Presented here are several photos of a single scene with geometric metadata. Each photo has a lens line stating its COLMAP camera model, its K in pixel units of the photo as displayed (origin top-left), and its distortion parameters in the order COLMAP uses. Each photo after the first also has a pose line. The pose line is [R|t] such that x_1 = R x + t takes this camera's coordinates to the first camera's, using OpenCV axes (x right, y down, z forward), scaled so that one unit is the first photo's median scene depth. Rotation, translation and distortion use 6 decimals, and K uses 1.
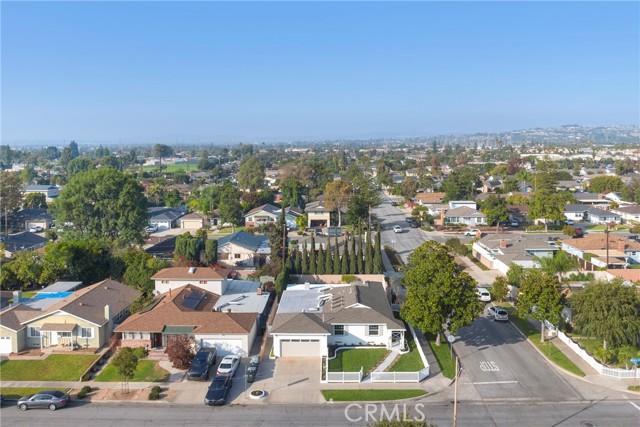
lens RADIAL K [[527.8, 0, 320.0], [0, 527.8, 213.5], [0, 0, 1]] dist [-0.064608, -0.002096]
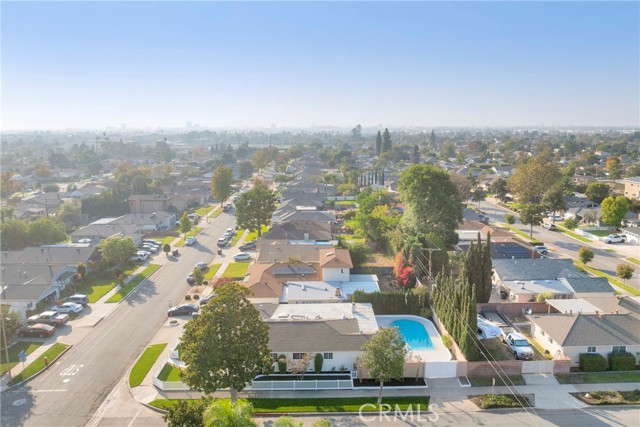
lens RADIAL K [[444.9, 0, 320.0], [0, 444.9, 213.5], [0, 0, 1]] dist [-0.039514, 0.001646]
pose [[0.026346, 0.193728, -0.980702, 0.858761], [-0.126699, 0.973778, 0.188956, -0.202126], [0.991591, 0.119276, 0.050200, 1.044031]]
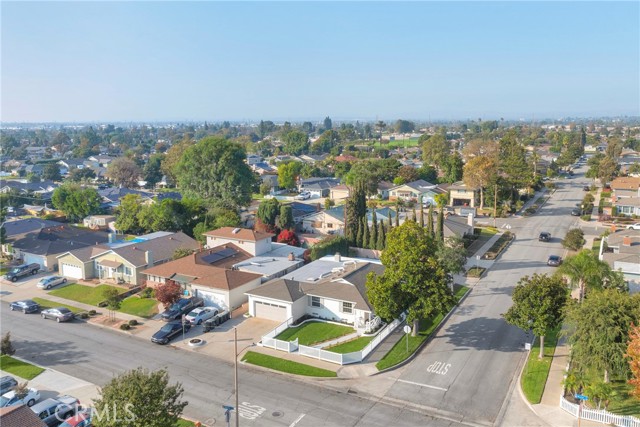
lens RADIAL K [[527.8, 0, 320.0], [0, 527.8, 213.5], [0, 0, 1]] dist [-0.064608, -0.002096]
pose [[0.882602, 0.080553, -0.463168, 0.475829], [-0.060360, 0.996474, 0.058282, -0.002428], [0.466230, -0.023483, 0.884352, 0.126041]]
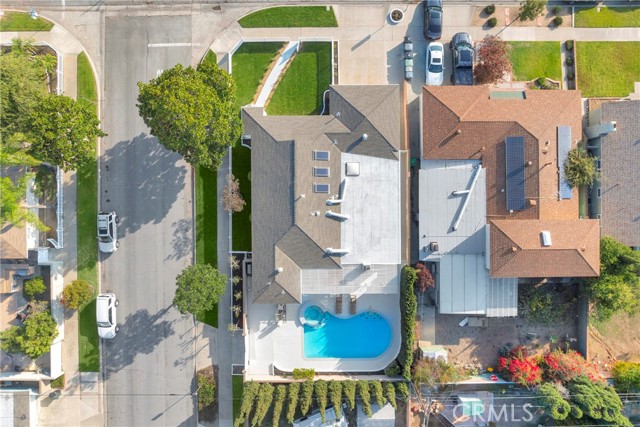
lens RADIAL K [[444.9, 0, 320.0], [0, 444.9, 213.5], [0, 0, 1]] dist [-0.039514, 0.001646]
pose [[-0.999622, 0.026088, 0.008699, 0.034604], [0.005193, -0.131556, 0.991295, -0.489794], [0.027005, 0.990965, 0.131370, 1.017870]]
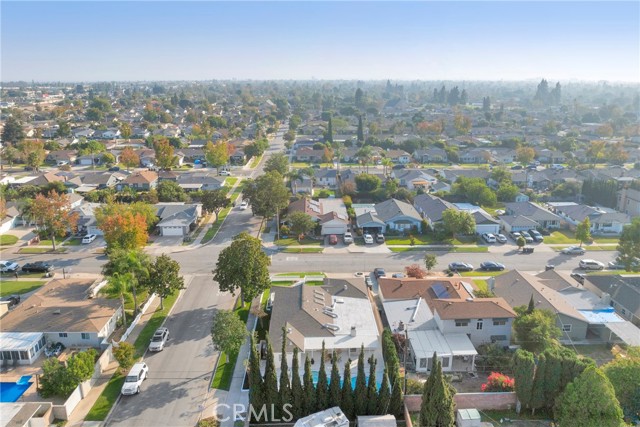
lens RADIAL K [[444.9, 0, 320.0], [0, 444.9, 213.5], [0, 0, 1]] dist [-0.039514, 0.001646]
pose [[-0.999110, 0.015126, -0.039381, 0.072582], [-0.002478, 0.910844, 0.412743, -0.428792], [0.042113, 0.412473, -0.909996, 1.904452]]
